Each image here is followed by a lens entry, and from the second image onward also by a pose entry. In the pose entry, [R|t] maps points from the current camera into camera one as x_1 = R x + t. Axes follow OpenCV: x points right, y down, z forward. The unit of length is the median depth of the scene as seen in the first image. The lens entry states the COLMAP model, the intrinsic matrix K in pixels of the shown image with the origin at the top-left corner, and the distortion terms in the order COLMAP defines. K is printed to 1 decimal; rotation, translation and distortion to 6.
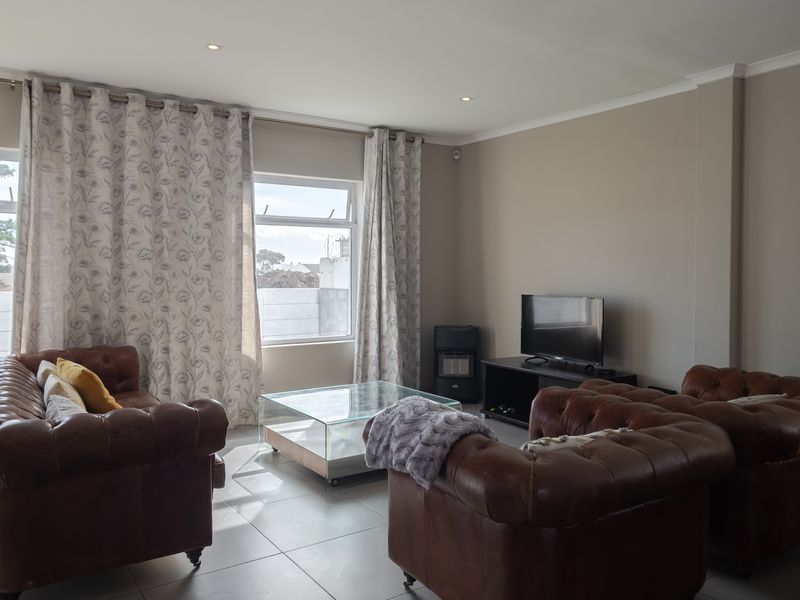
lens RADIAL K [[635.9, 0, 400.5], [0, 635.9, 296.7], [0, 0, 1]] dist [0.004695, 0.020536]
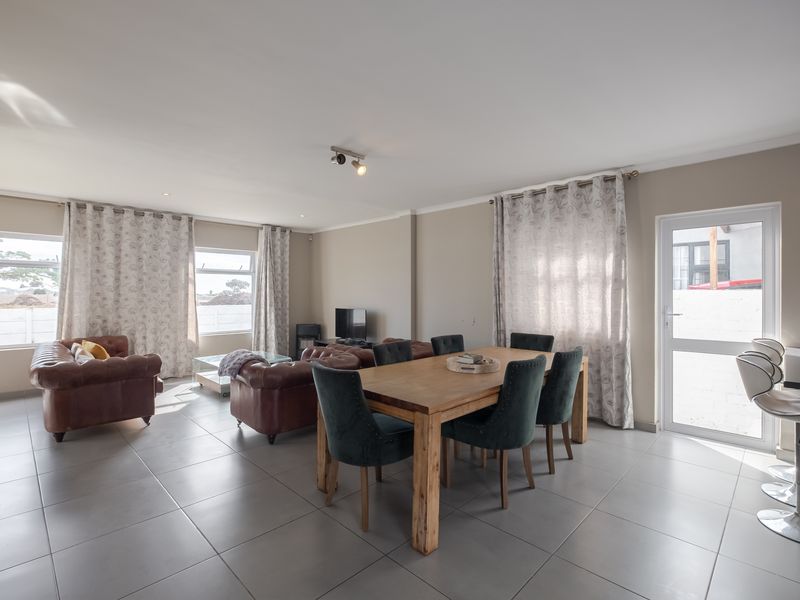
lens RADIAL K [[394.4, 0, 400.1], [0, 394.4, 299.0], [0, 0, 1]] dist [0.001378, -0.001830]
pose [[0.983254, -0.001938, 0.182230, 0.189093], [0.006653, 0.999659, -0.025267, 0.000645], [-0.182119, 0.026056, 0.982931, -0.349796]]
